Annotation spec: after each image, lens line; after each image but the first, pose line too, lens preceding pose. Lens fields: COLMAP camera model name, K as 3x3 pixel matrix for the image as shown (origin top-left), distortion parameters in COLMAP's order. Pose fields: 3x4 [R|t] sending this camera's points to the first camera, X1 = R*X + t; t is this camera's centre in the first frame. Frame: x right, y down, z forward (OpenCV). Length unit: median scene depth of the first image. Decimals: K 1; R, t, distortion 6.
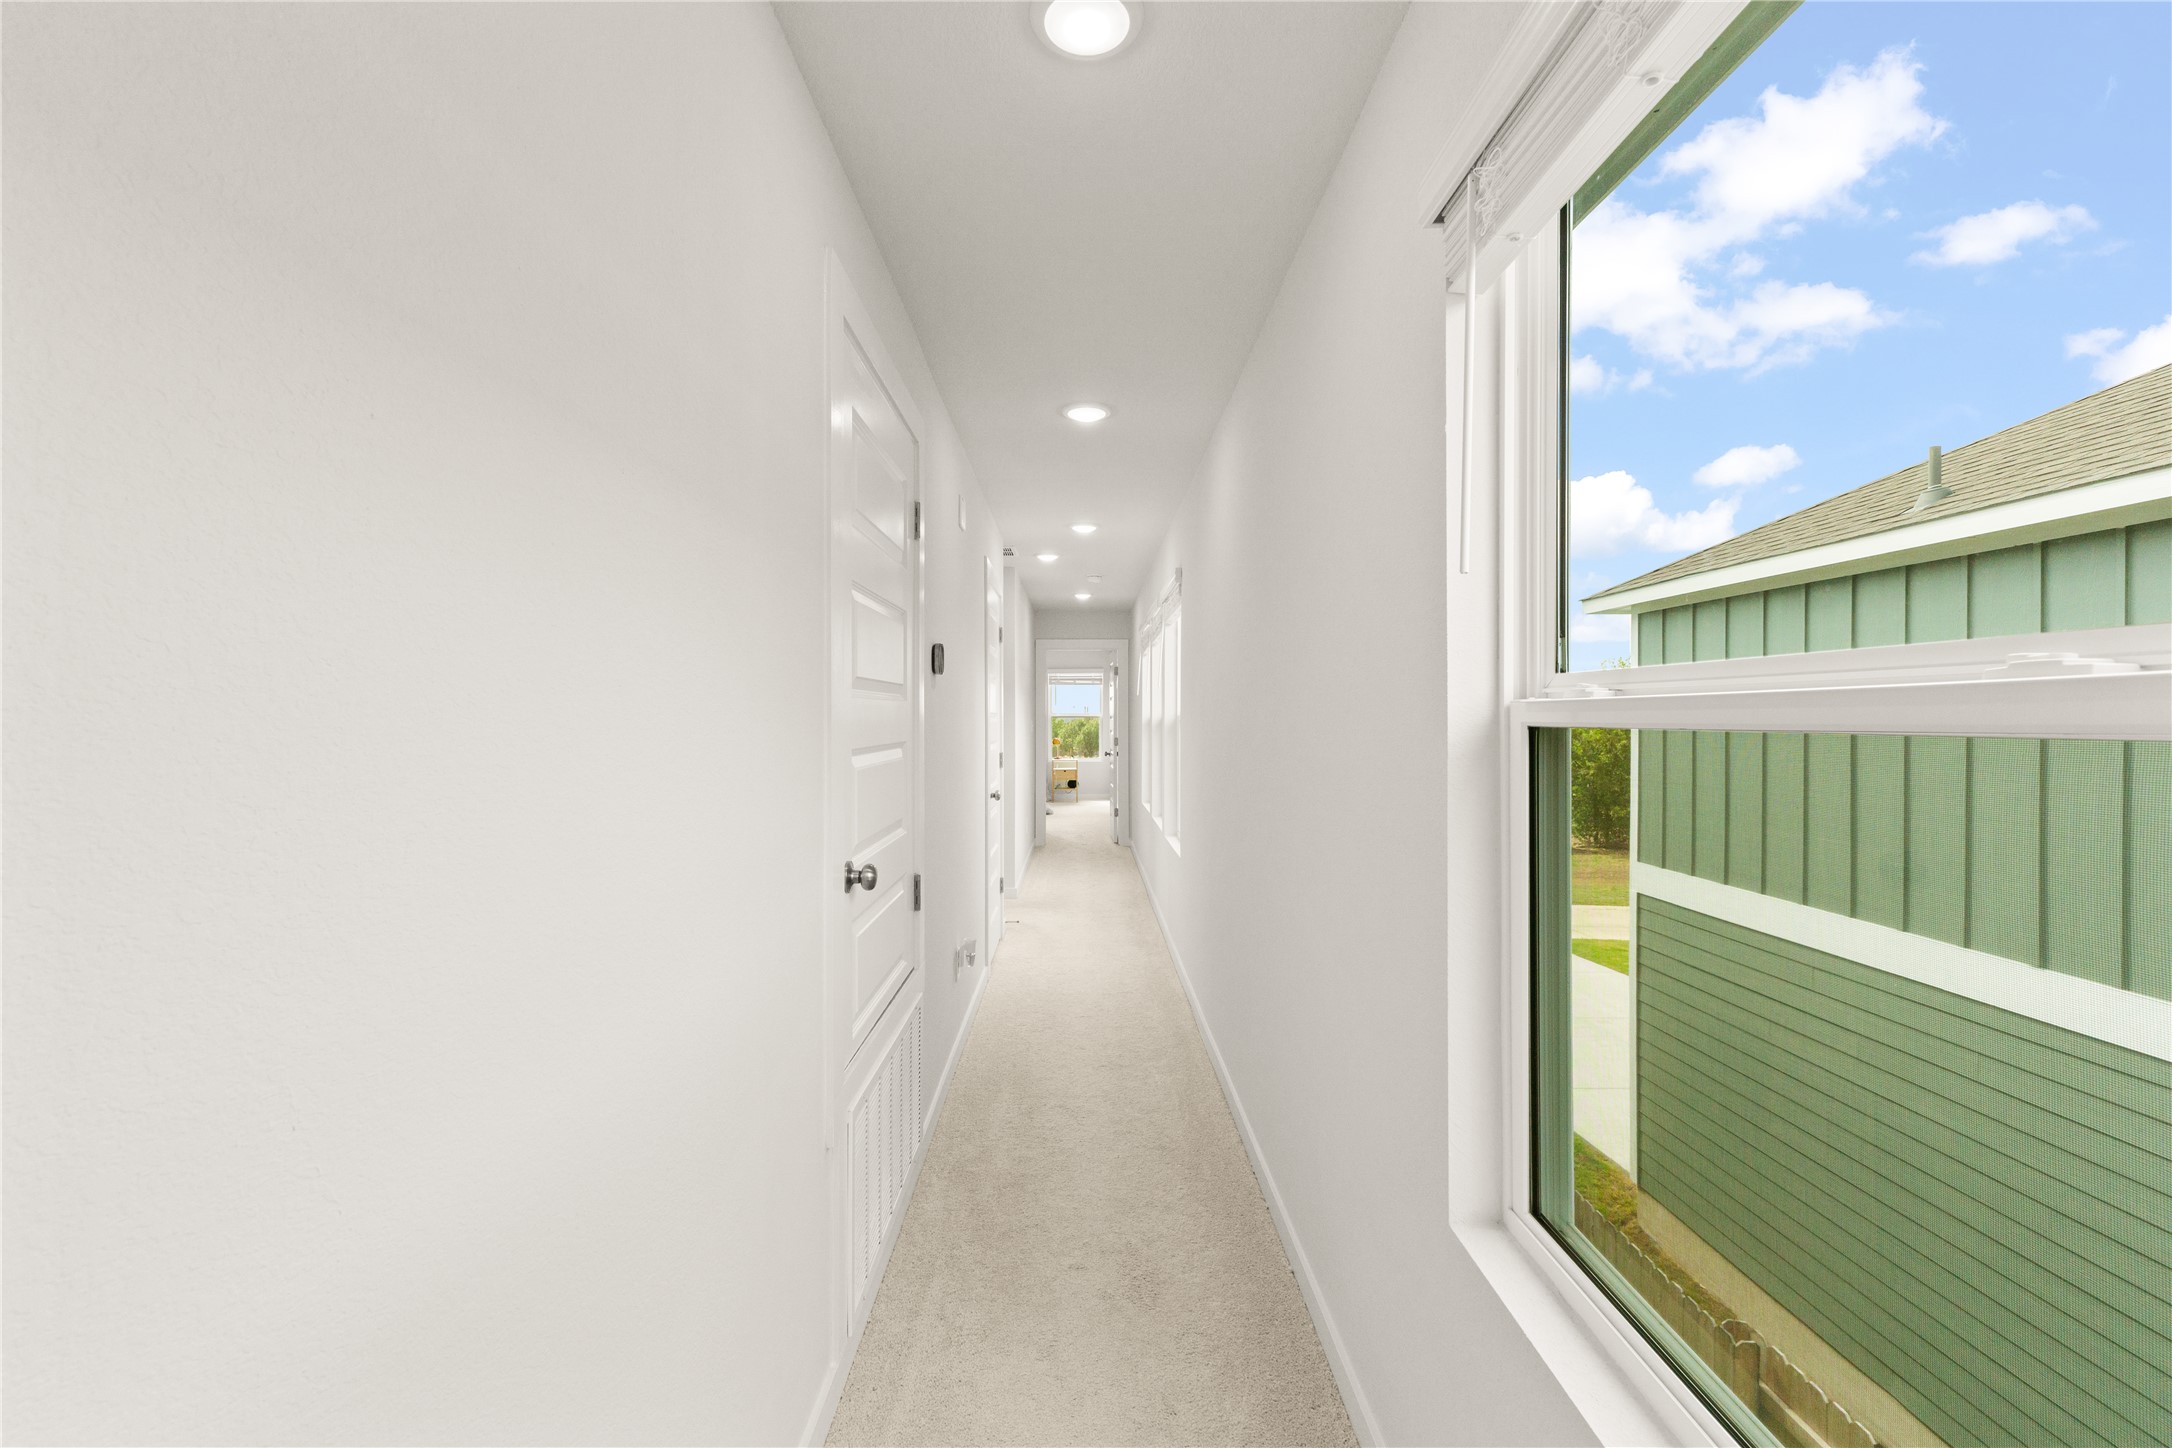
lens RADIAL K [[912.2, 0, 1085.5], [0, 912.2, 720.5], [0, 0, 1]] dist [0.005791, -0.001001]
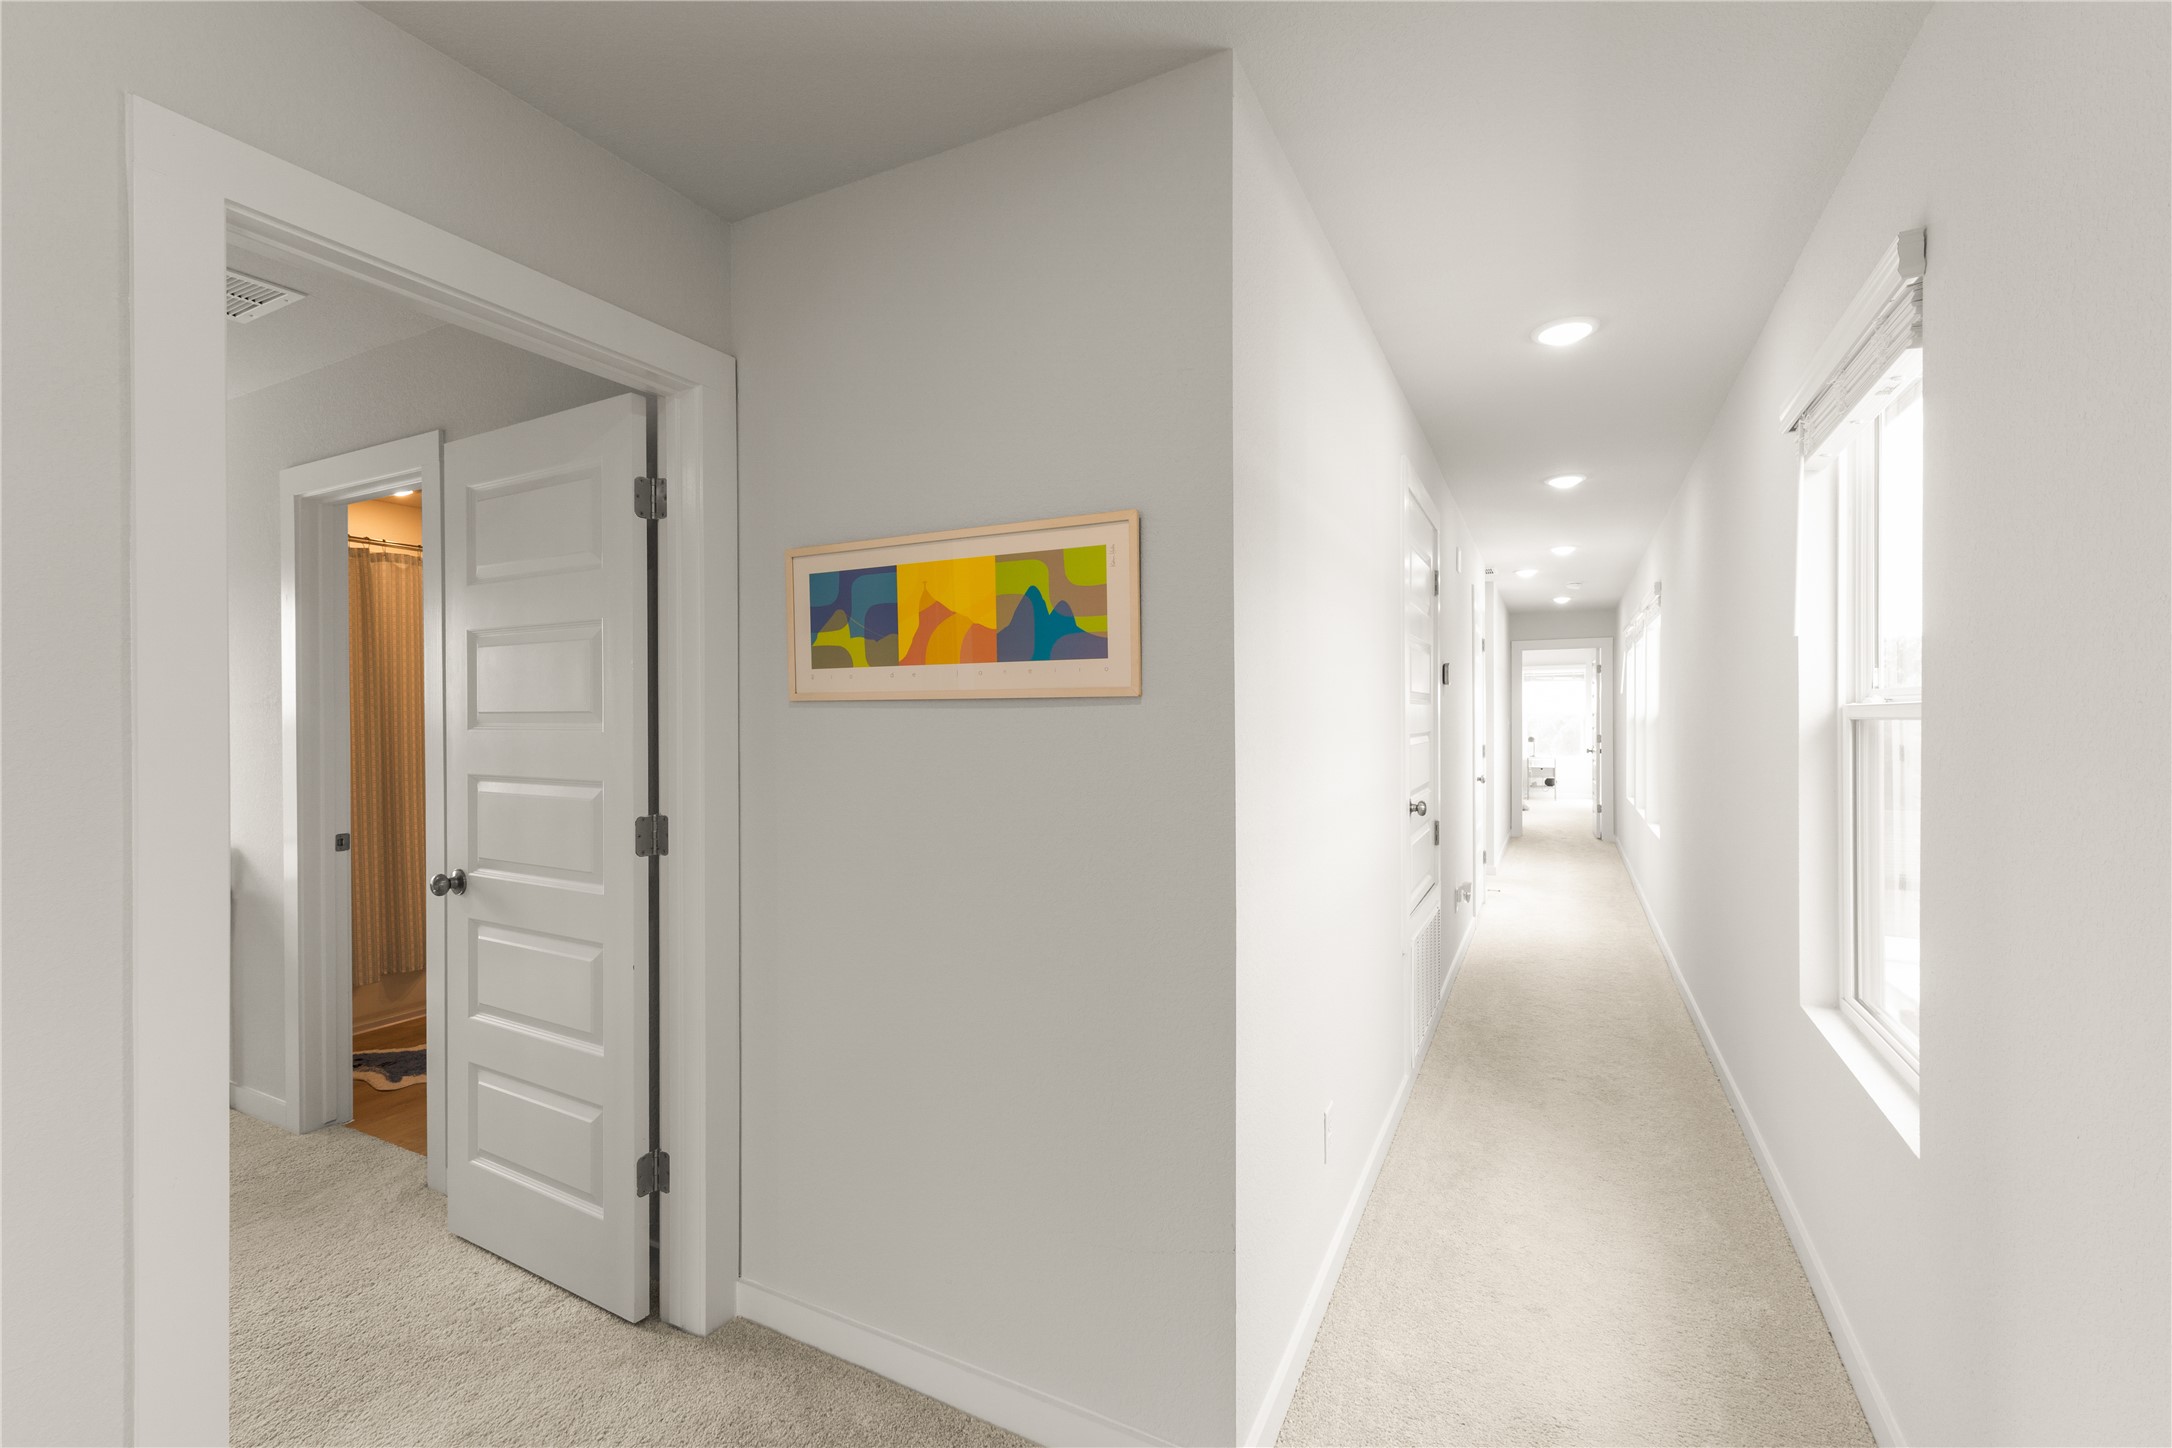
lens RADIAL K [[912.2, 0, 1085.5], [0, 912.2, 714.2], [0, 0, 1]] dist [0.005791, -0.001001]
pose [[0.885345, -0.001392, -0.464932, 0.000753], [-0.000650, 0.999991, -0.004231, 0.000782], [0.464933, 0.004048, 0.885336, -0.309529]]
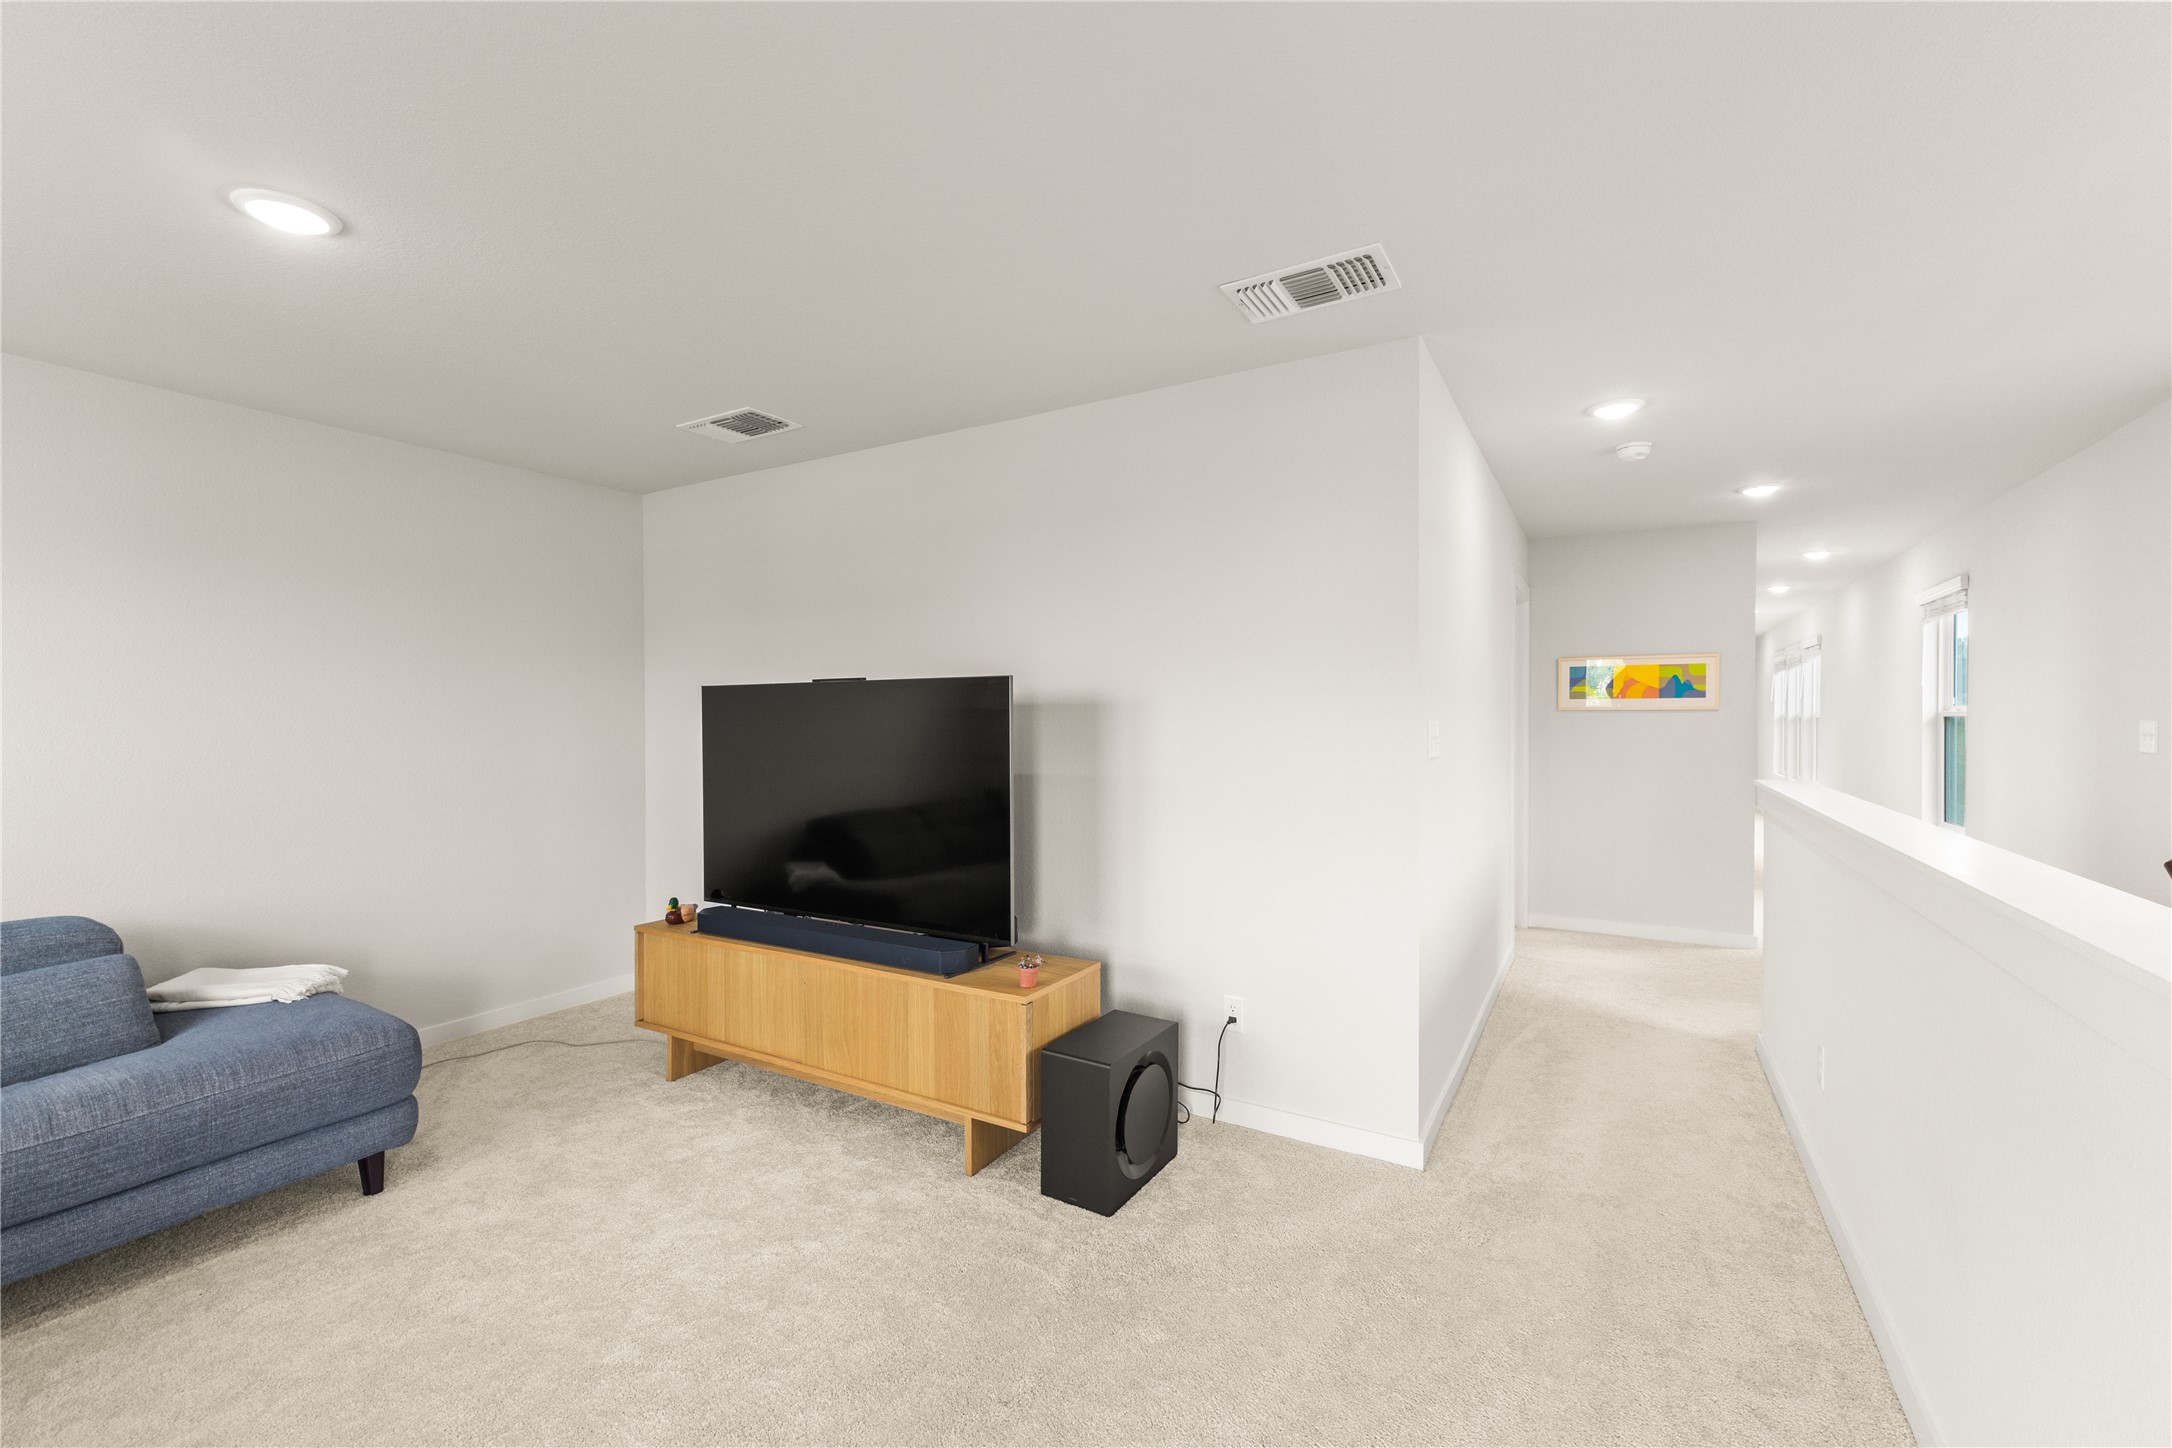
lens RADIAL K [[912.2, 0, 1100.1], [0, 912.2, 740.1], [0, 0, 1]] dist [0.005791, -0.001001]
pose [[0.861332, 0.012884, -0.507878, -0.183637], [-0.000222, 0.999688, 0.024984, 0.002206], [0.508042, -0.021406, 0.861066, -1.176755]]
